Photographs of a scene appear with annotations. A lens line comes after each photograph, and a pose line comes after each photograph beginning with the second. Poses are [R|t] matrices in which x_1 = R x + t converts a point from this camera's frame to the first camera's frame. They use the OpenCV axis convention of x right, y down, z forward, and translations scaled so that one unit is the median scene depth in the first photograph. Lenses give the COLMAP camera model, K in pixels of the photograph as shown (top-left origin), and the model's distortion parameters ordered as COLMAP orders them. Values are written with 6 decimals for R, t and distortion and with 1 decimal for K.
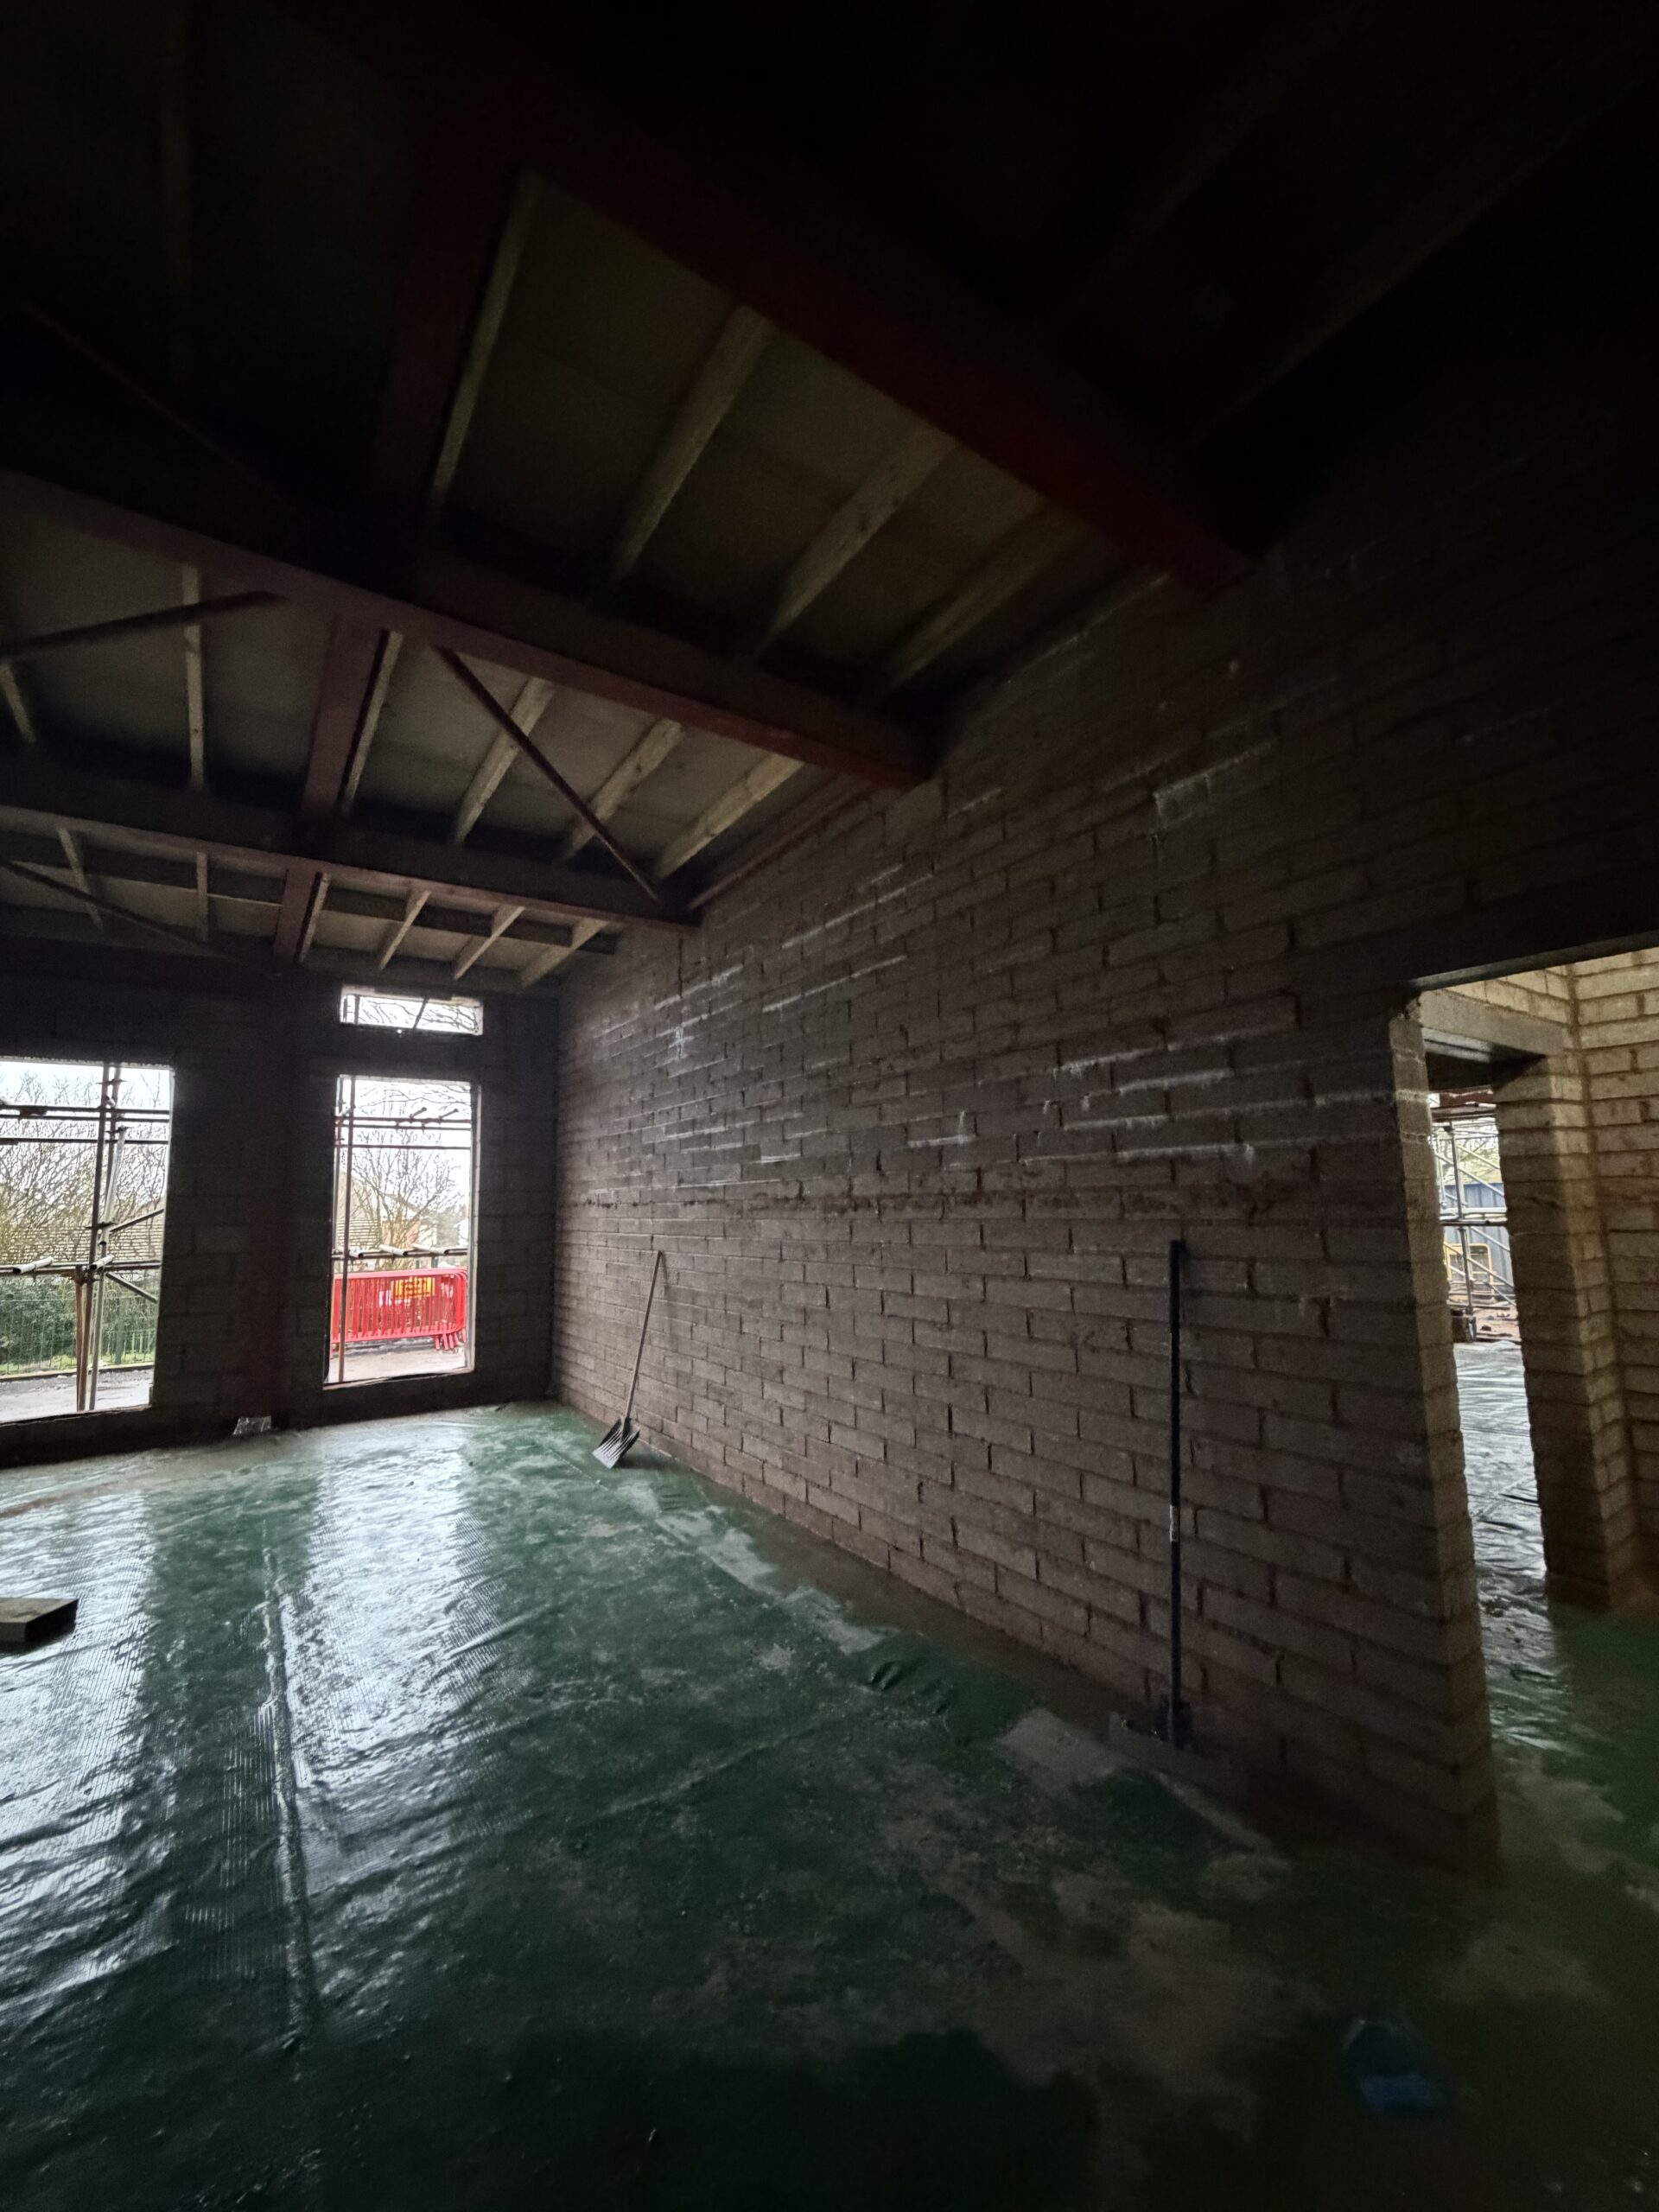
lens RADIAL K [[881.8, 0, 834.5], [0, 881.8, 1101.2], [0, 0, 1]] dist [-0.001933, 0.000295]
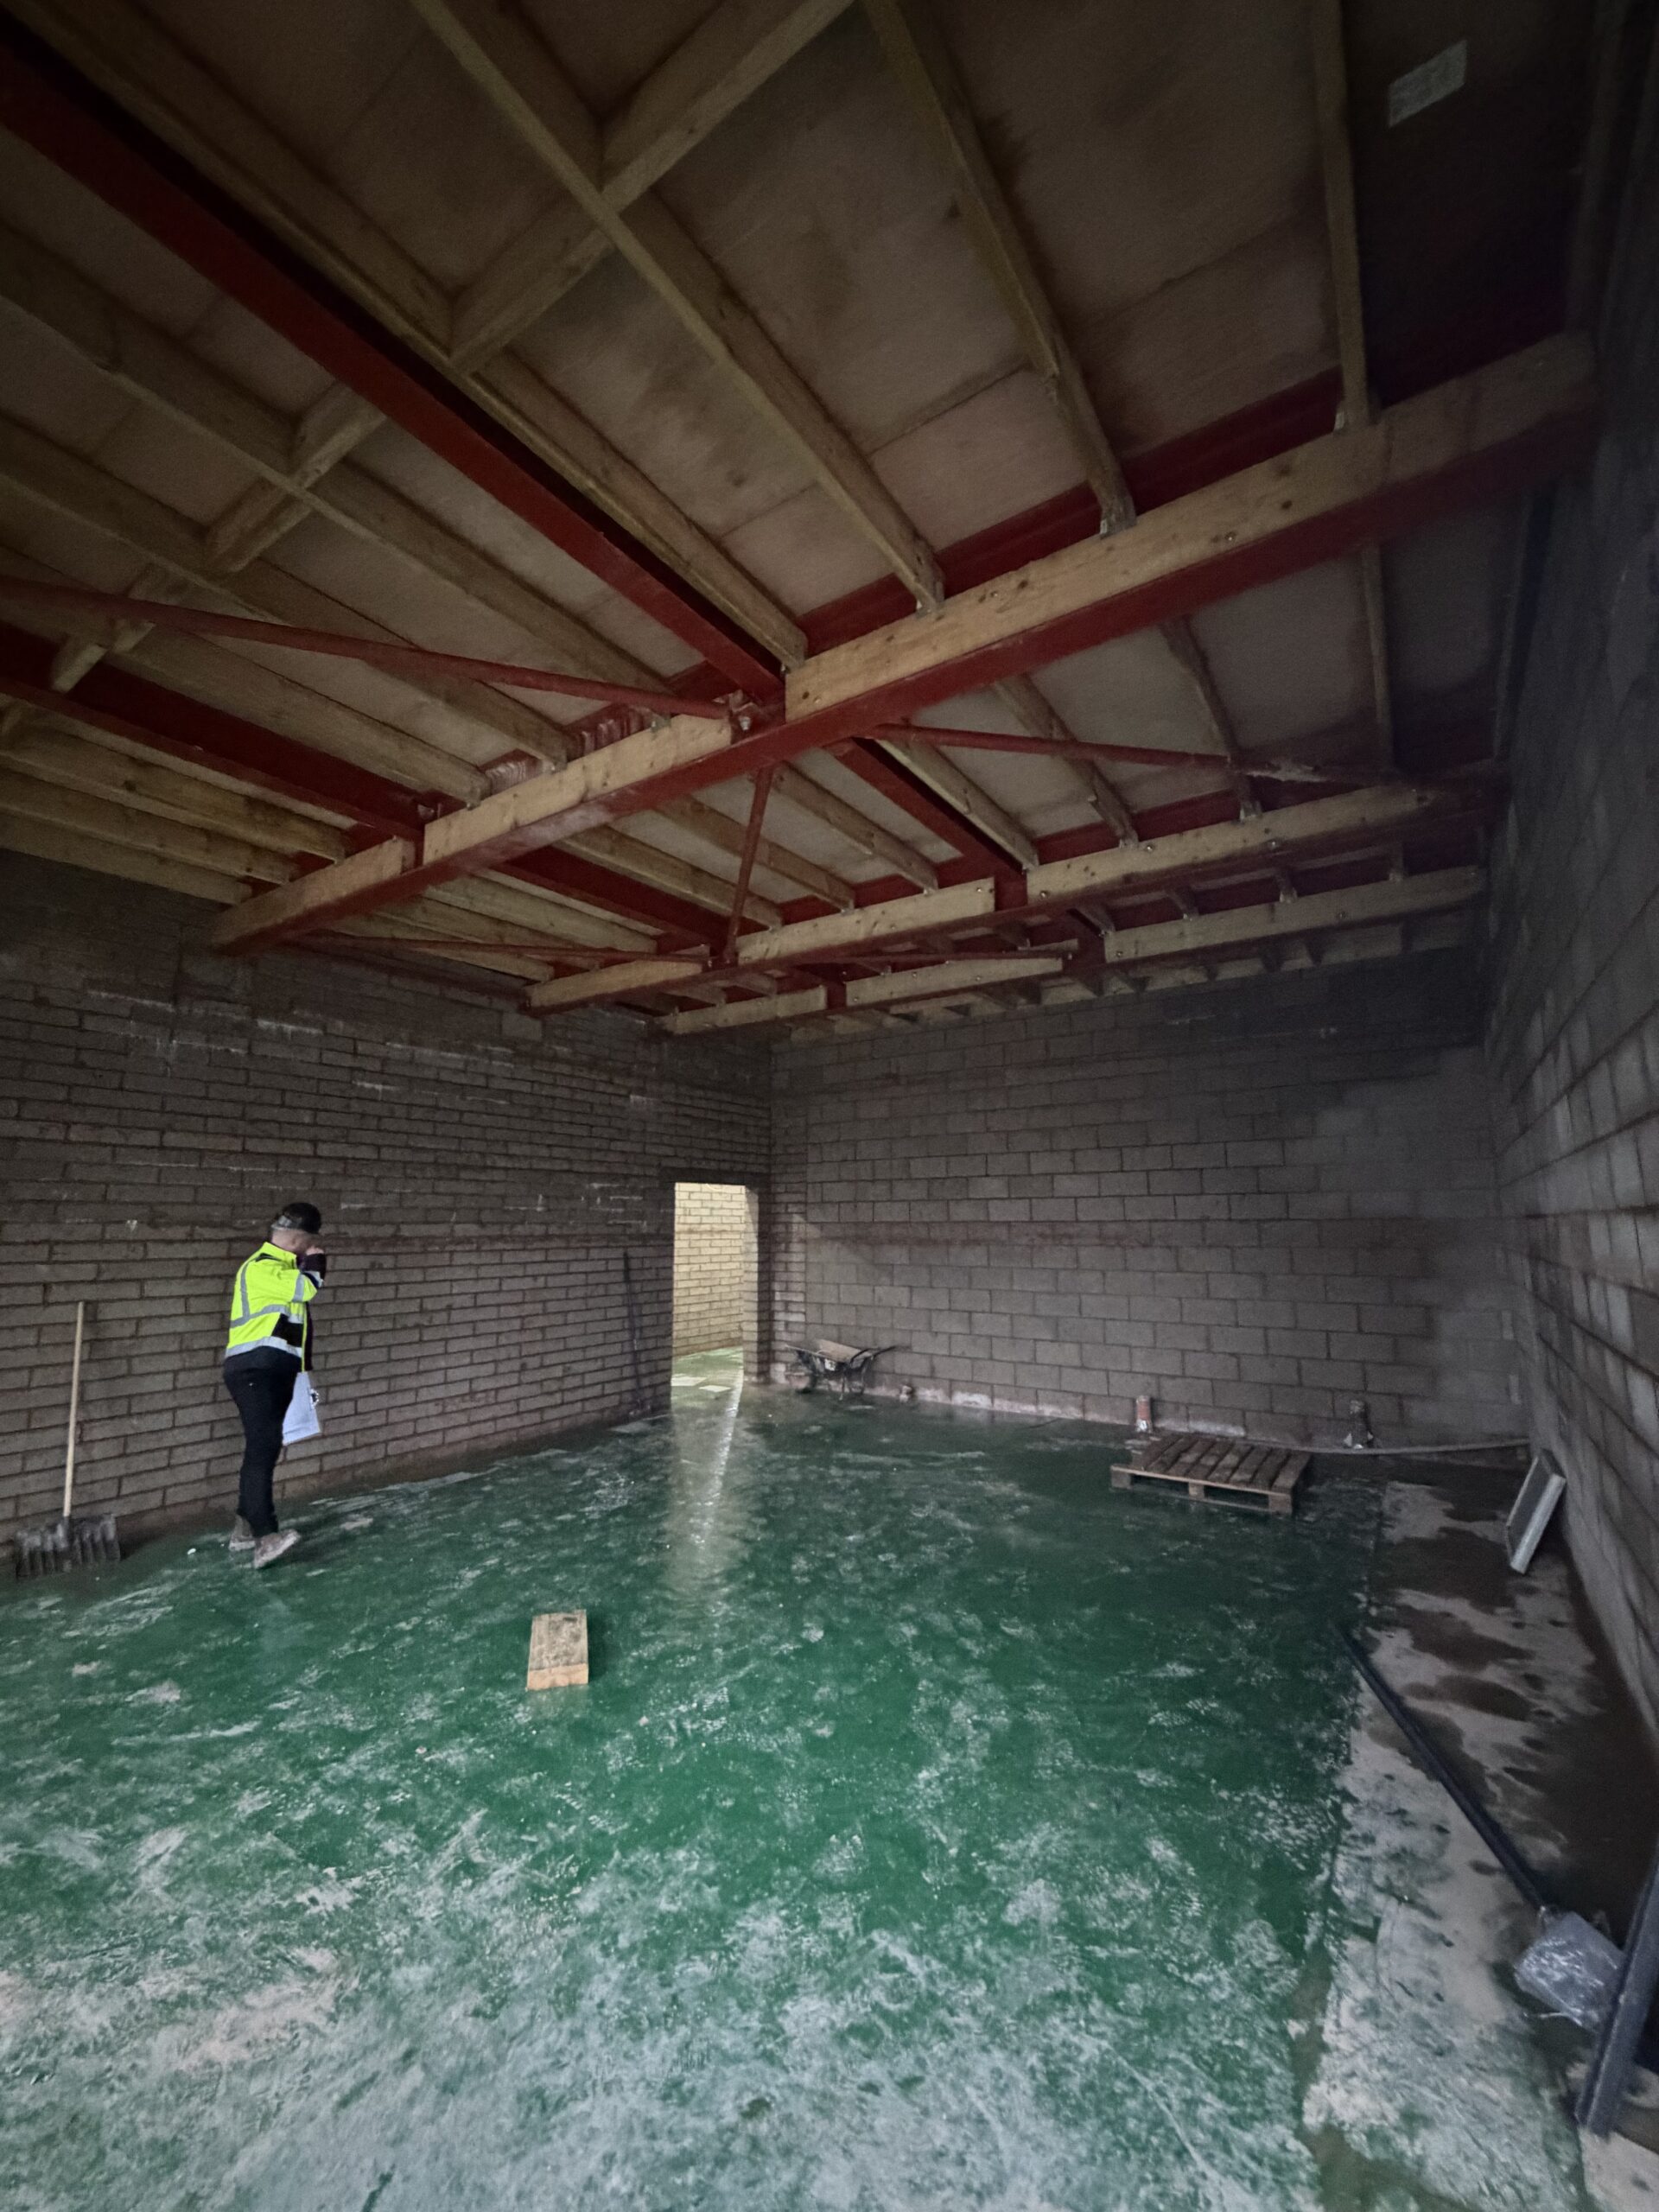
lens RADIAL K [[881.8, 0, 835.8], [0, 881.8, 1112.5], [0, 0, 1]] dist [-0.001933, 0.000295]
pose [[-0.370224, 0.139152, 0.918461, -1.722297], [-0.097201, 0.977486, -0.187276, 0.120337], [-0.923843, -0.158609, -0.348363, 0.954053]]
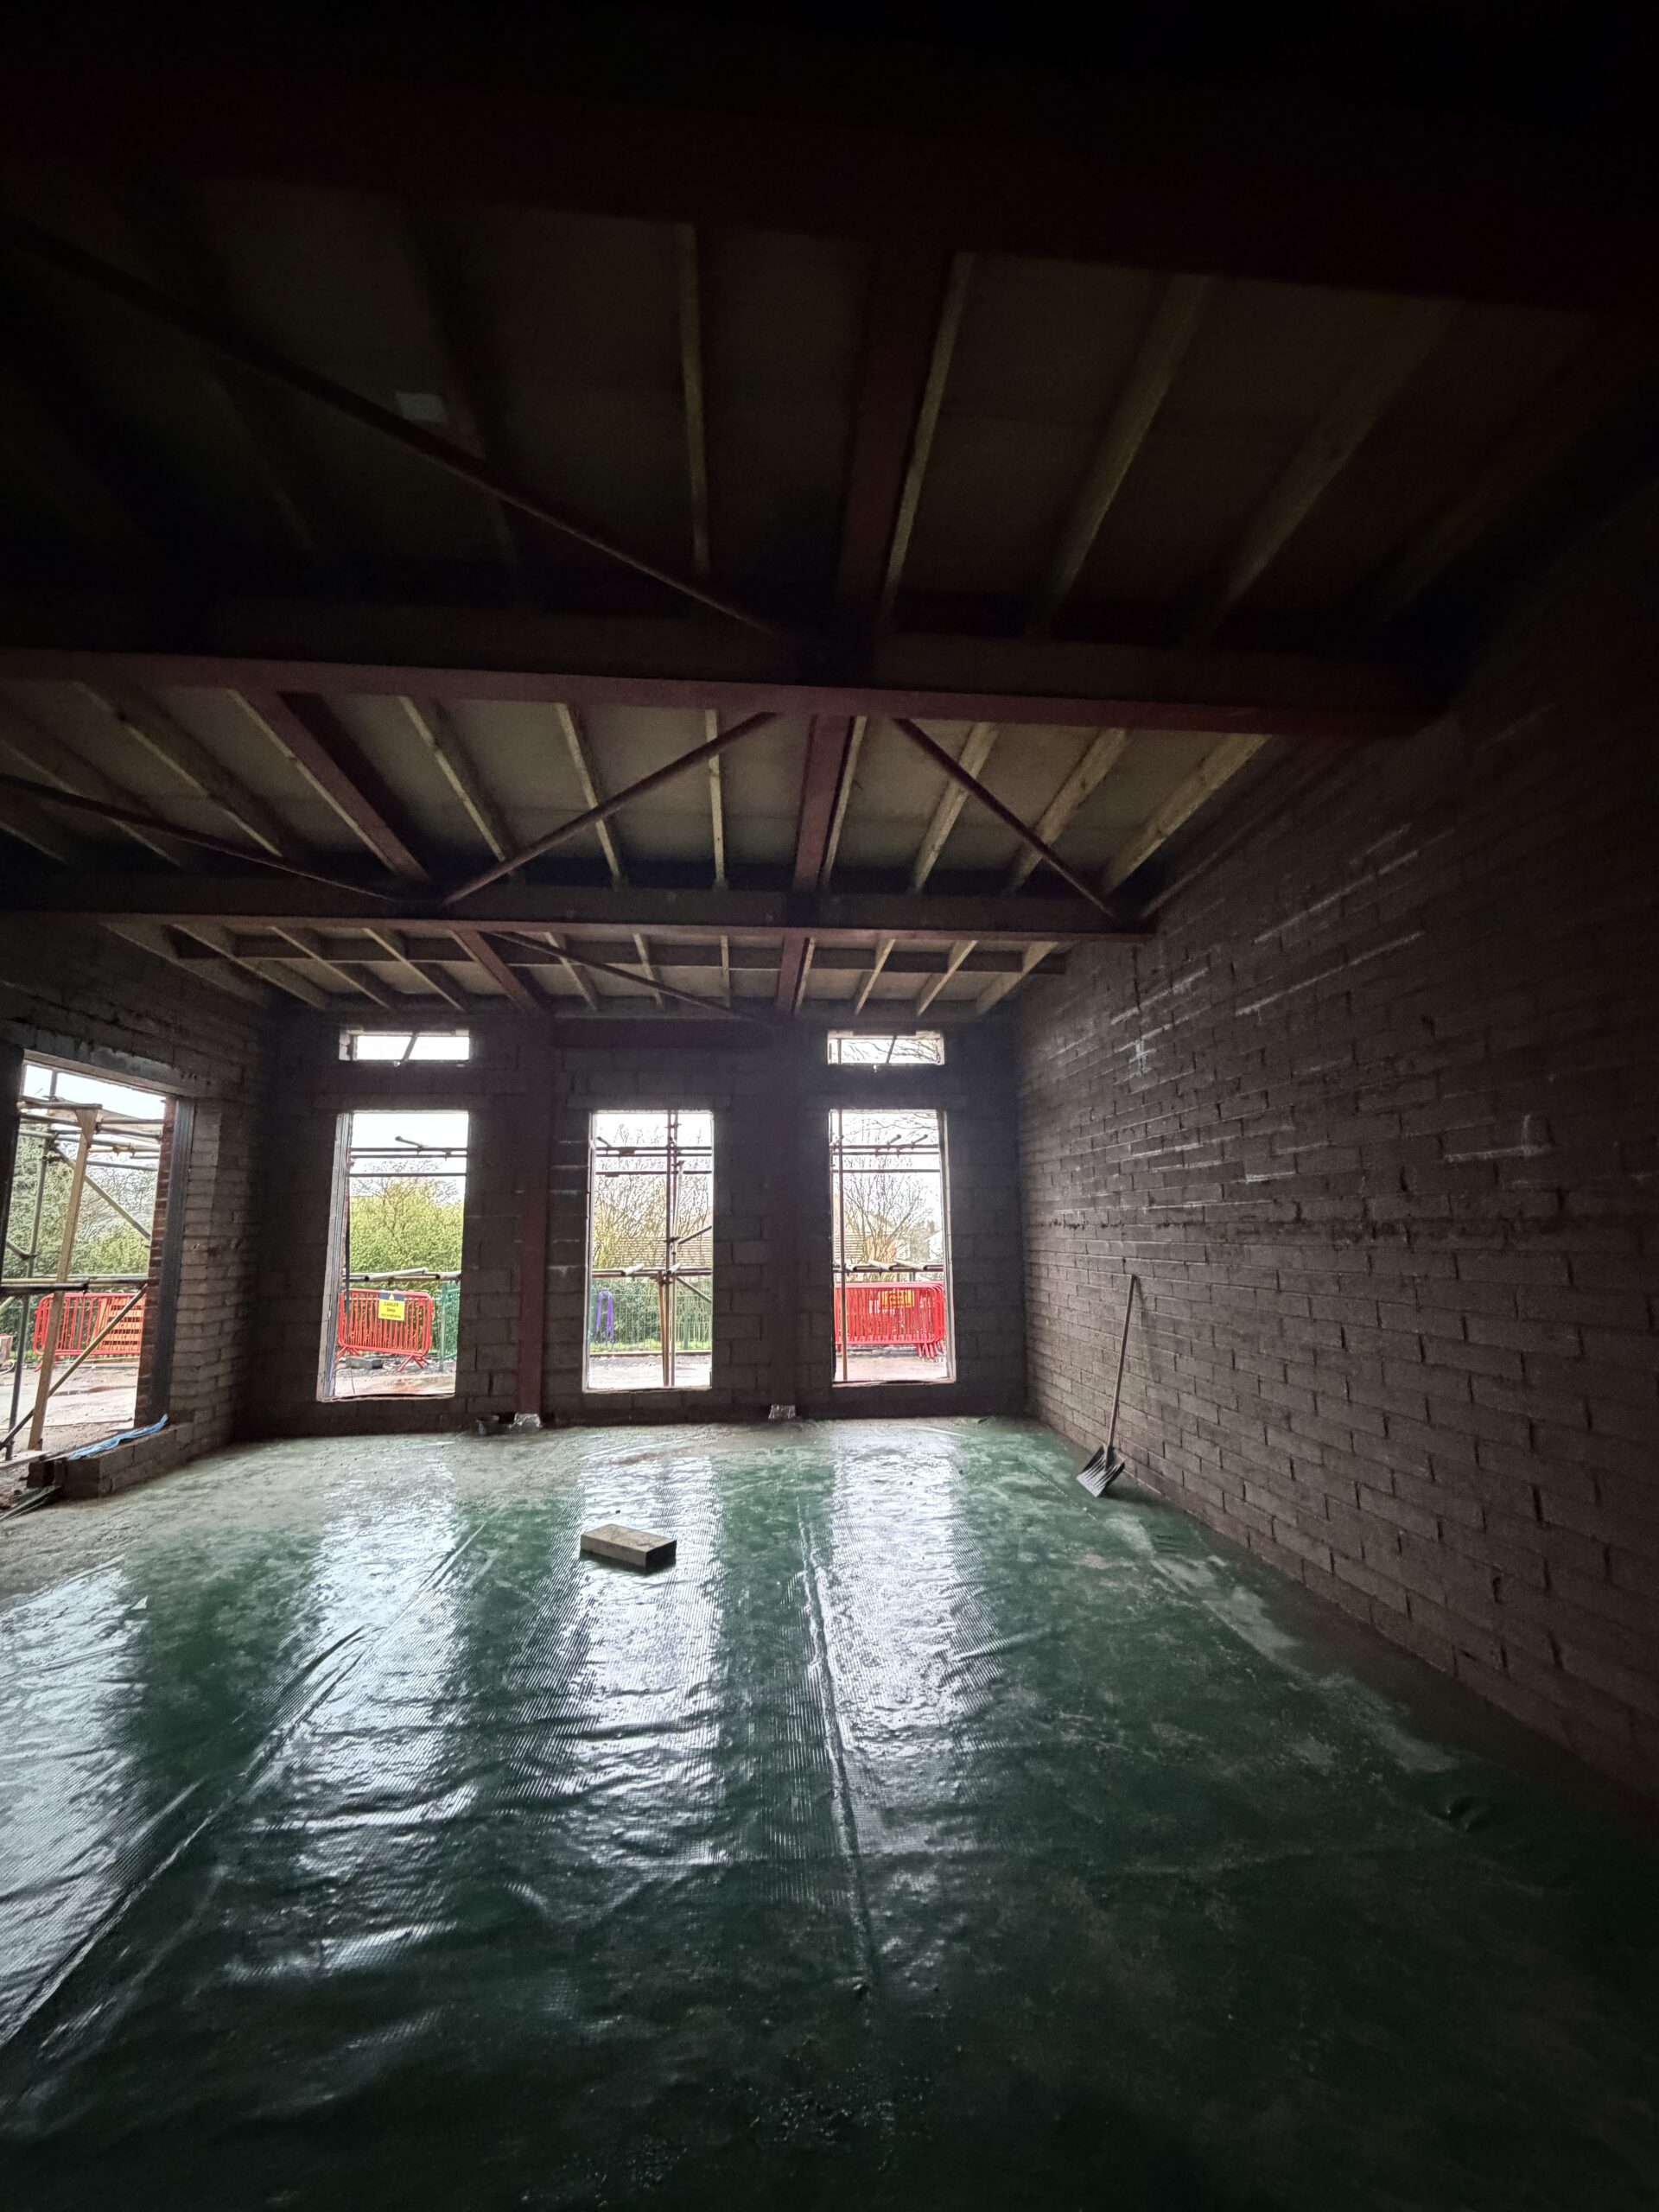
lens RADIAL K [[881.8, 0, 831.4], [0, 881.8, 1100.4], [0, 0, 1]] dist [-0.001933, 0.000295]
pose [[0.874139, -0.062495, -0.481639, -0.016611], [0.053055, 0.998039, -0.033209, -0.007245], [0.482770, 0.003476, 0.875740, 0.000659]]
